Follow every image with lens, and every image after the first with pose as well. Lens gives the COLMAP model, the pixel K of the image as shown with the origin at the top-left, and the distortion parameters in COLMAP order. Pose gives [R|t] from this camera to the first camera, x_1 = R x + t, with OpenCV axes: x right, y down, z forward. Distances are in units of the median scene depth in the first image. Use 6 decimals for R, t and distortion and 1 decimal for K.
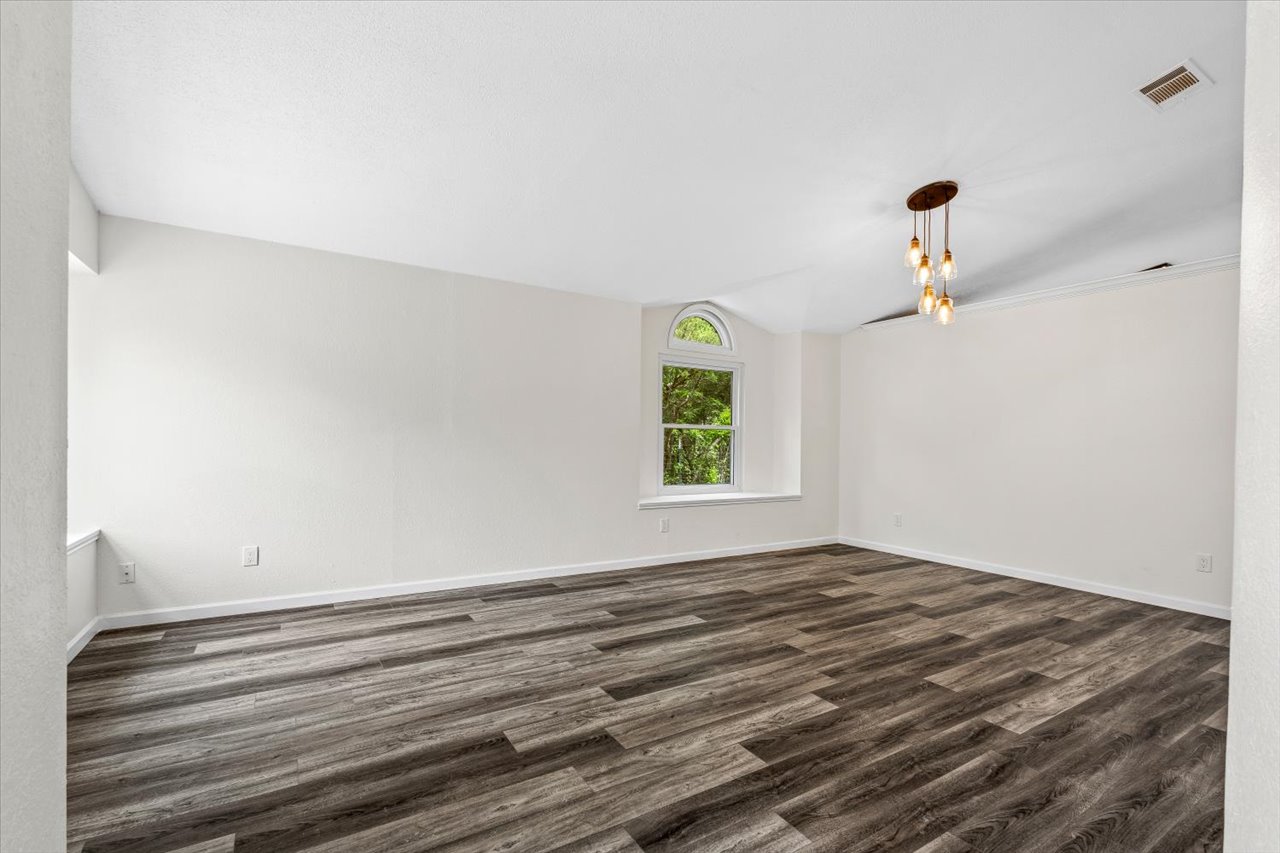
lens RADIAL K [[565.6, 0, 653.7], [0, 565.6, 436.4], [0, 0, 1]] dist [-0.003921, 0.000071]
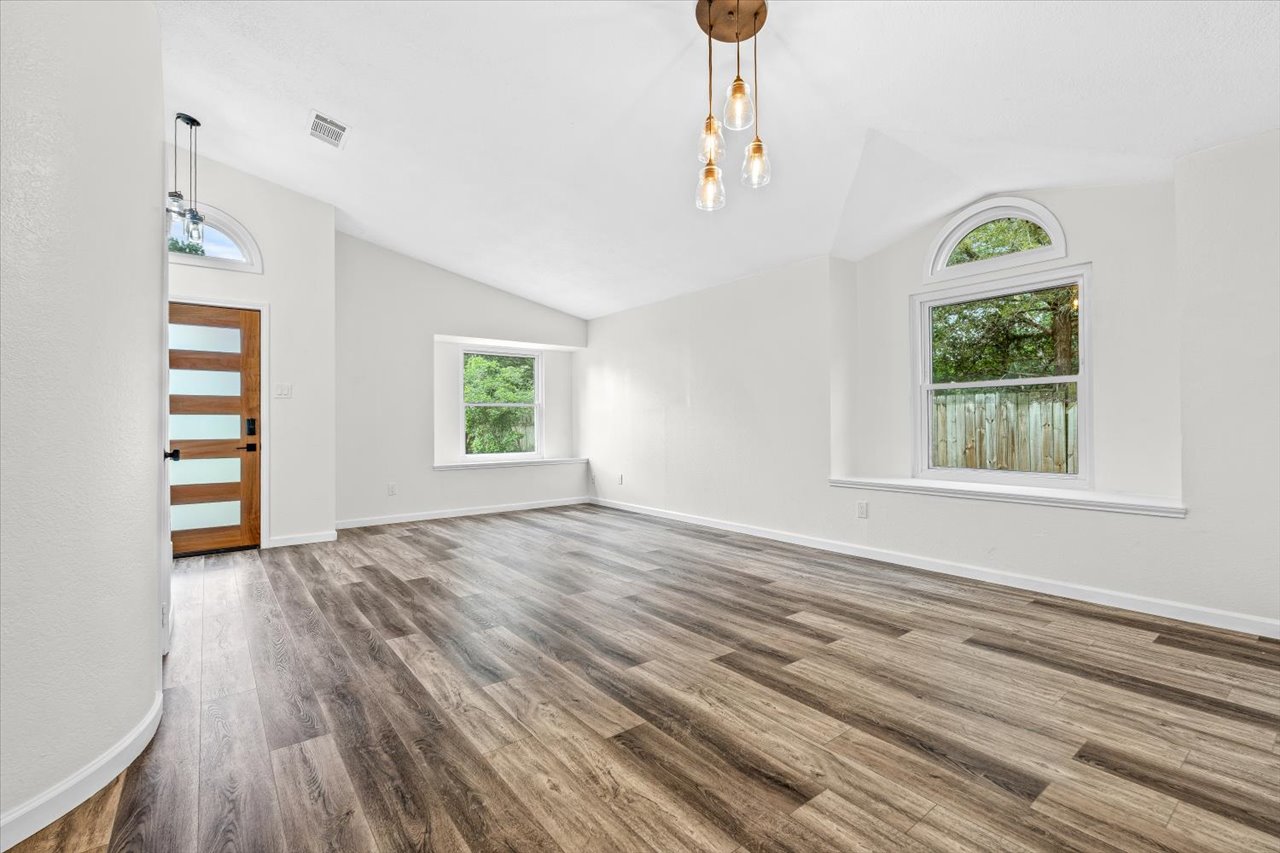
lens RADIAL K [[565.6, 0, 633.0], [0, 565.6, 429.3], [0, 0, 1]] dist [-0.003921, 0.000071]
pose [[0.087473, -0.012229, -0.996092, 1.182007], [0.016810, 0.999800, -0.010798, 0.067286], [0.996025, -0.015800, 0.087662, 0.892814]]
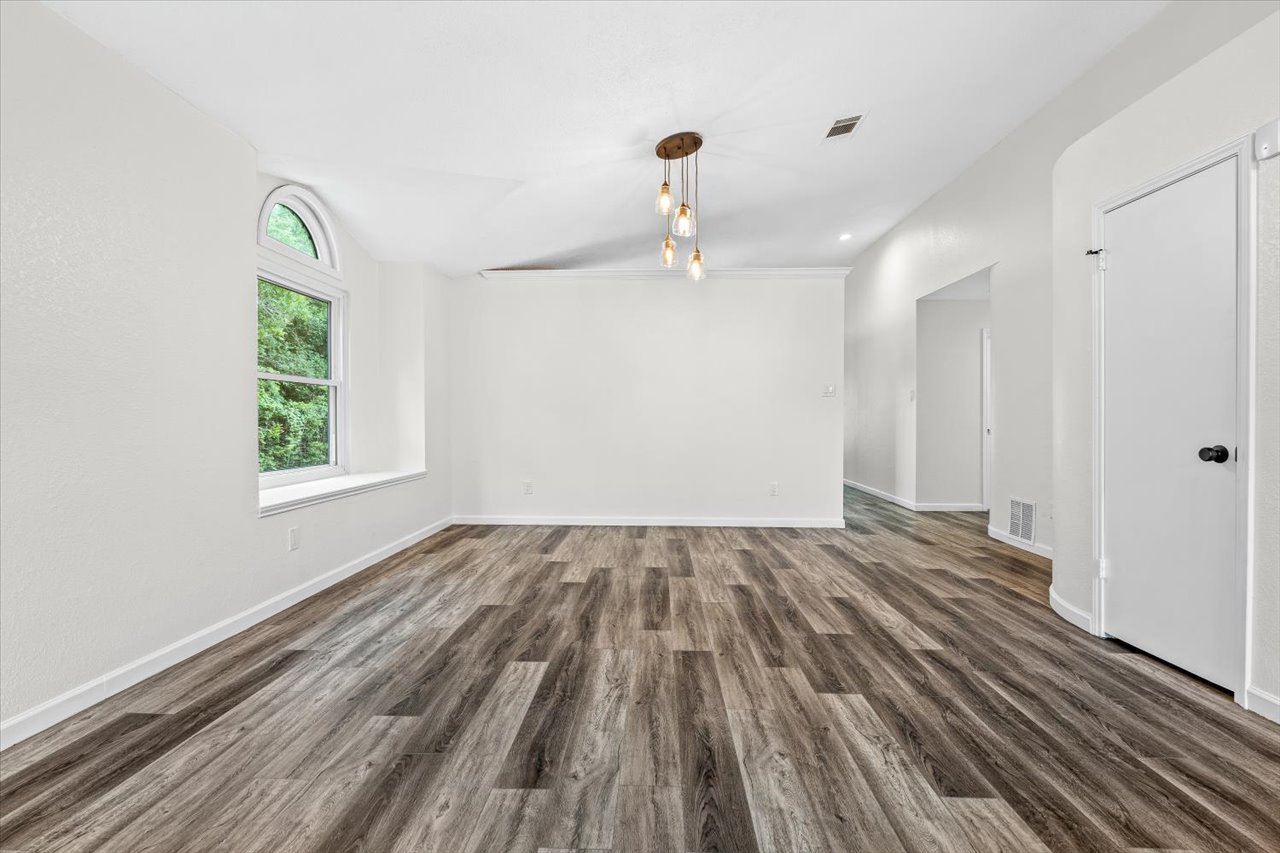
lens RADIAL K [[565.6, 0, 627.2], [0, 565.6, 419.7], [0, 0, 1]] dist [-0.003921, 0.000071]
pose [[0.573944, -0.014032, 0.818774, -0.392812], [0.000182, 0.999855, 0.017008, 0.032851], [-0.818895, -0.009613, 0.573863, 0.551698]]
